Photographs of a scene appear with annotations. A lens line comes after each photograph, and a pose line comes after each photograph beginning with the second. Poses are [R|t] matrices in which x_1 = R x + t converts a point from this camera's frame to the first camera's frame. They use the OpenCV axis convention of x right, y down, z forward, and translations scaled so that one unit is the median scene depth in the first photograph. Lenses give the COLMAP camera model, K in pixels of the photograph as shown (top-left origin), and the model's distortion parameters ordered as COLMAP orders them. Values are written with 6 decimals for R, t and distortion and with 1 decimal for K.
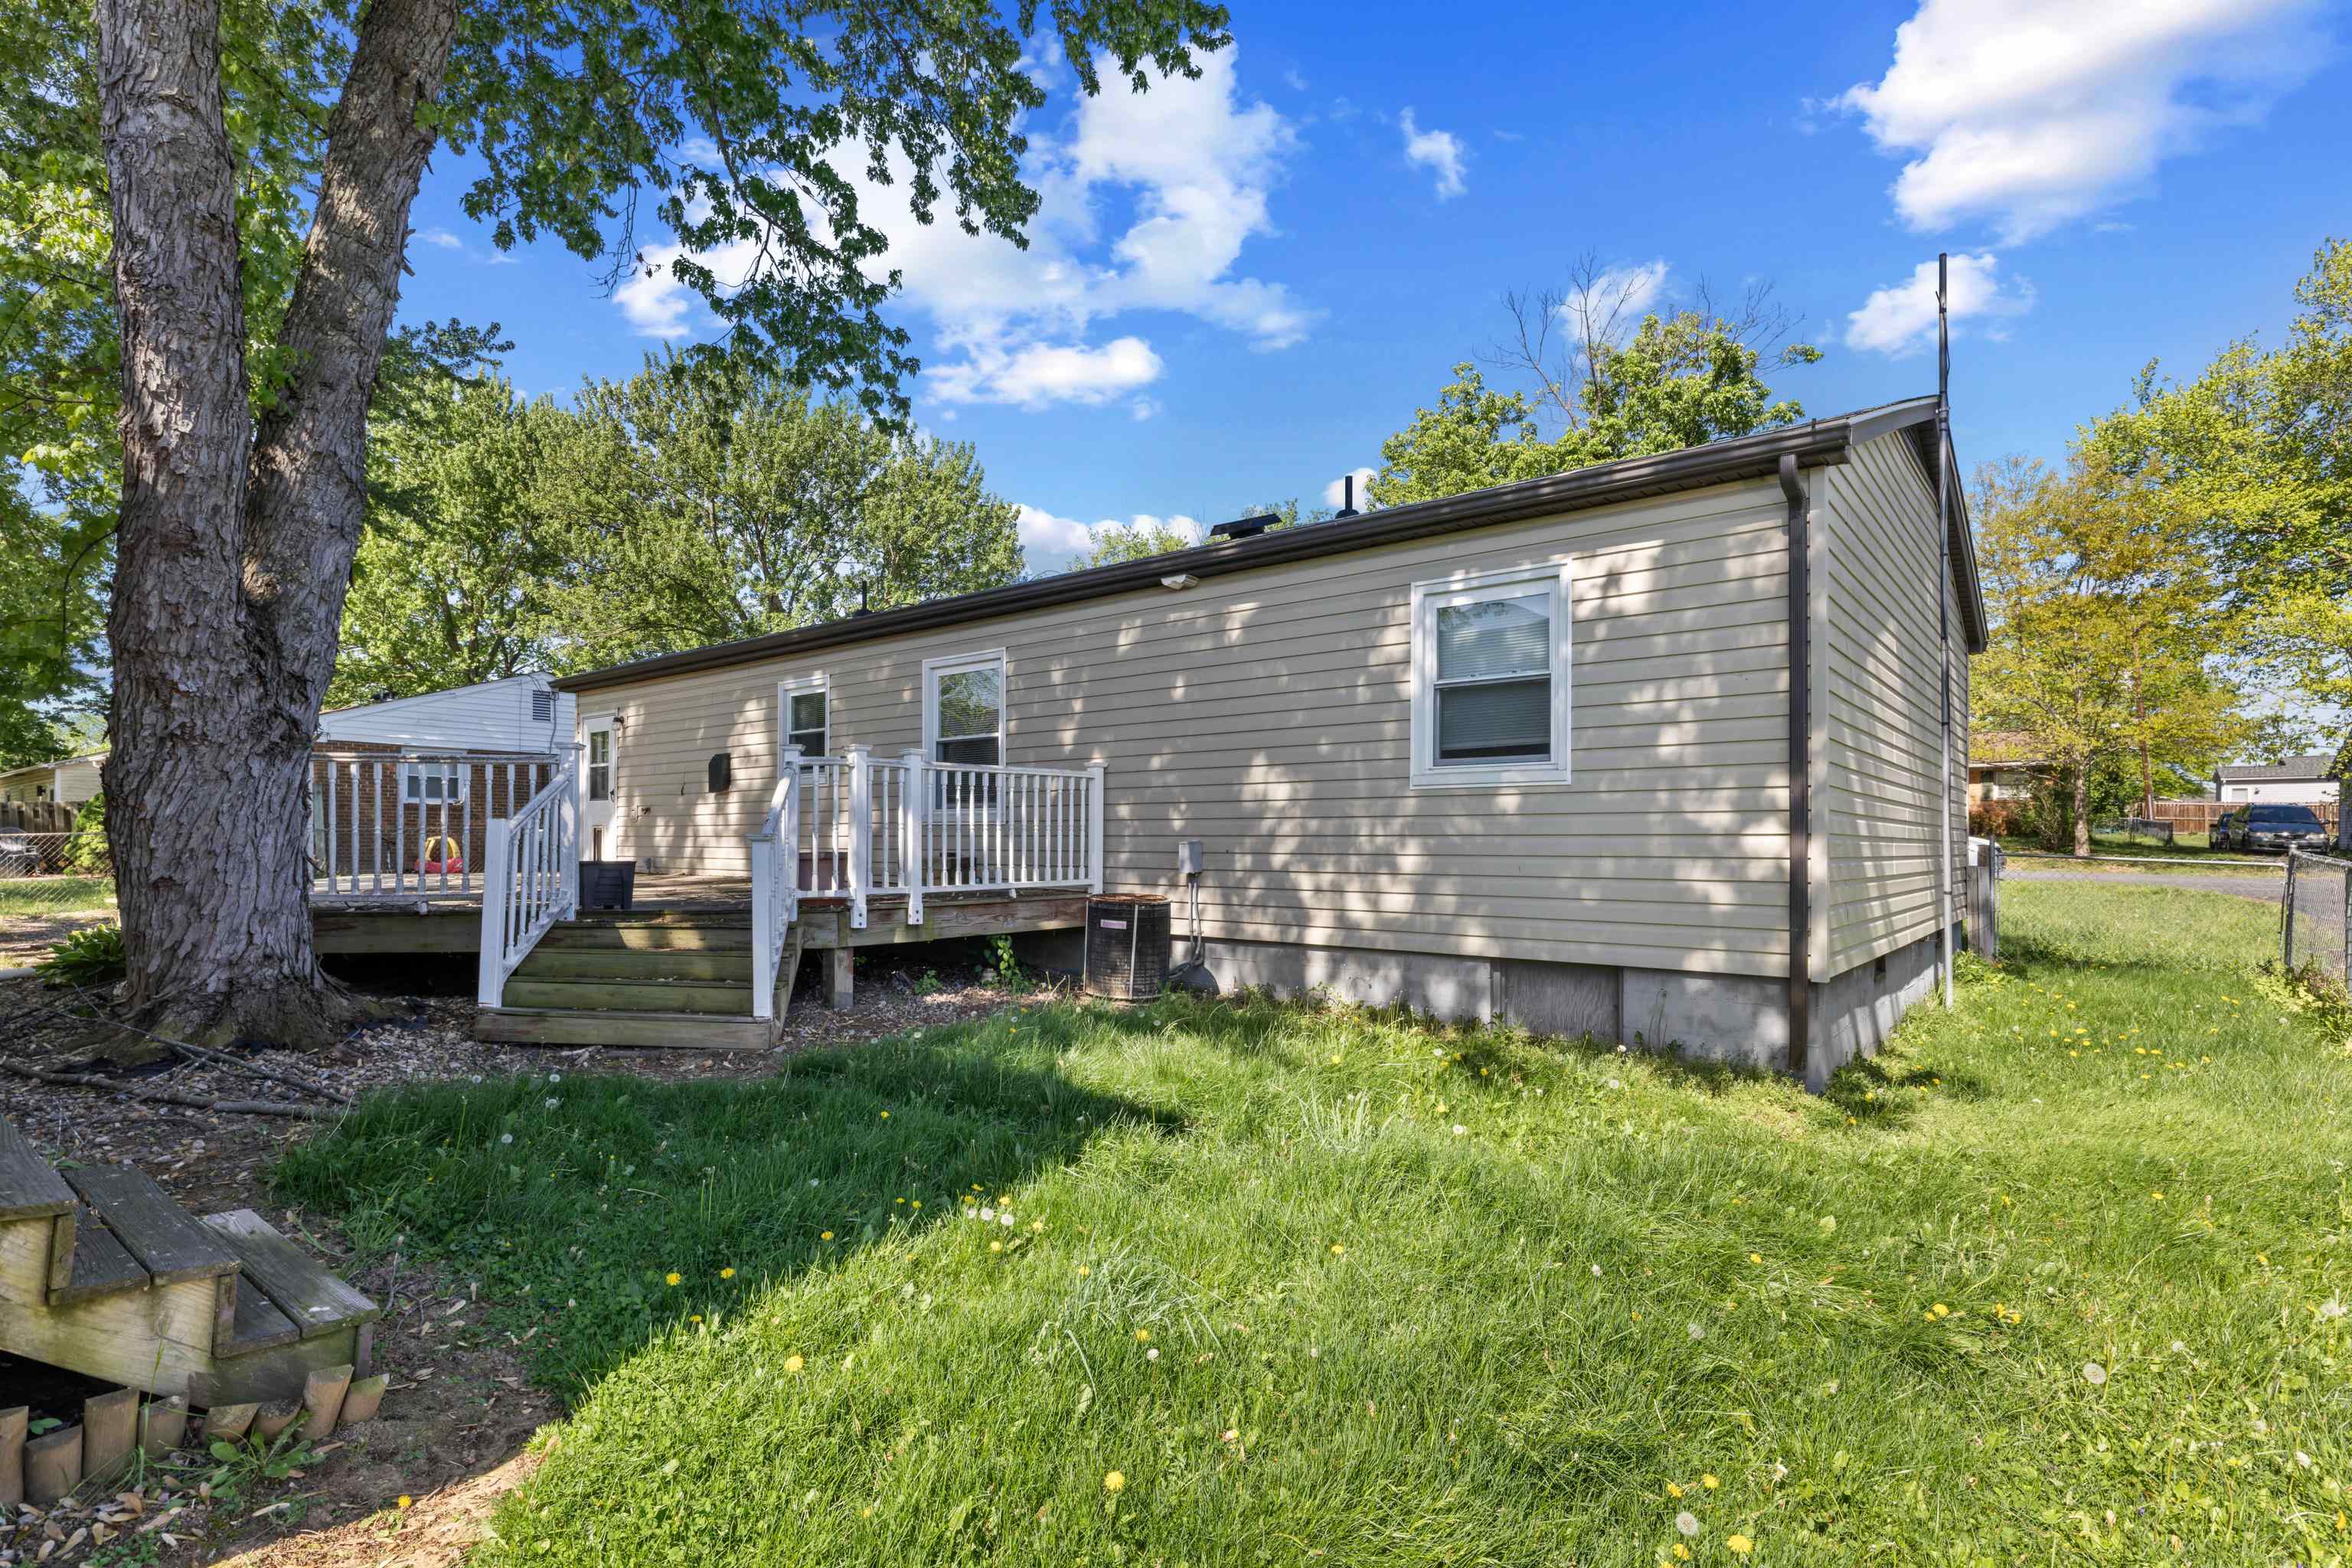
lens RADIAL K [[1140.8, 0, 1238.5], [0, 1140.8, 822.1], [0, 0, 1]] dist [0.017354, 0.000045]
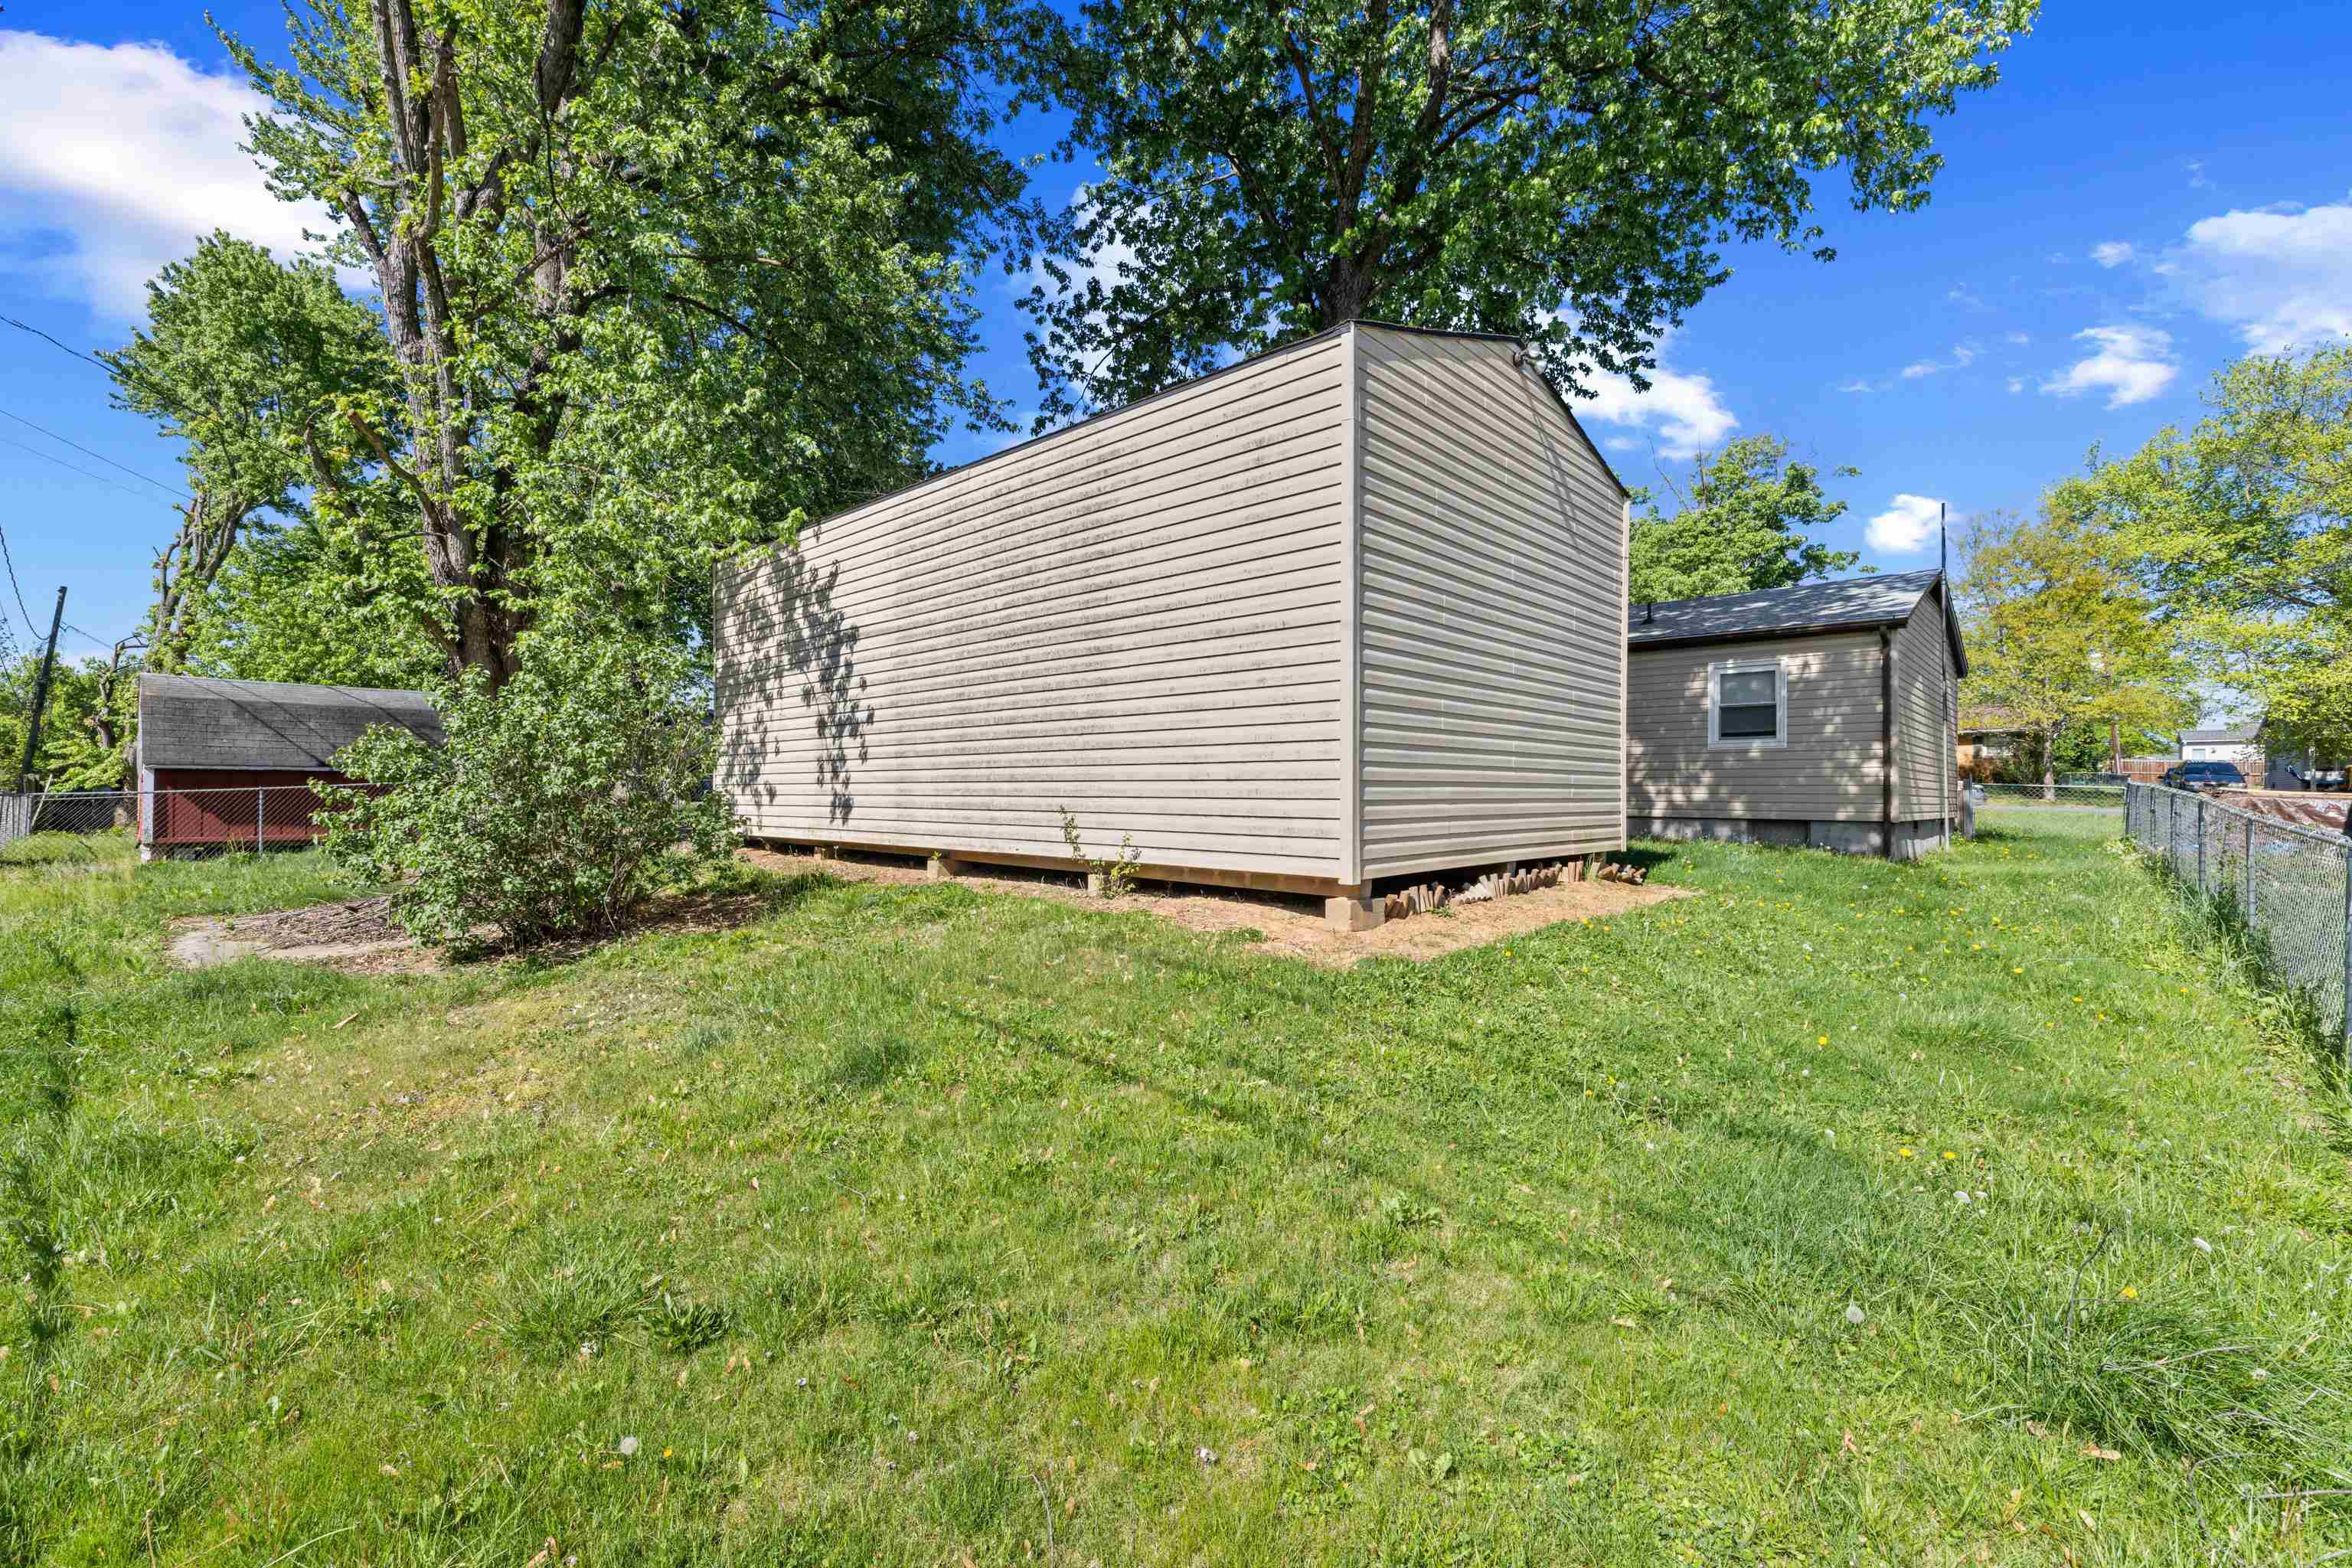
lens RADIAL K [[992.9, 0, 1192.9], [0, 992.9, 774.2], [0, 0, 1]] dist [0.000838, 0.000308]
pose [[0.995403, 0.002787, -0.095729, -0.627748], [-0.003093, 0.999991, -0.003050, 0.029555], [0.095720, 0.003332, 0.995403, -1.018125]]
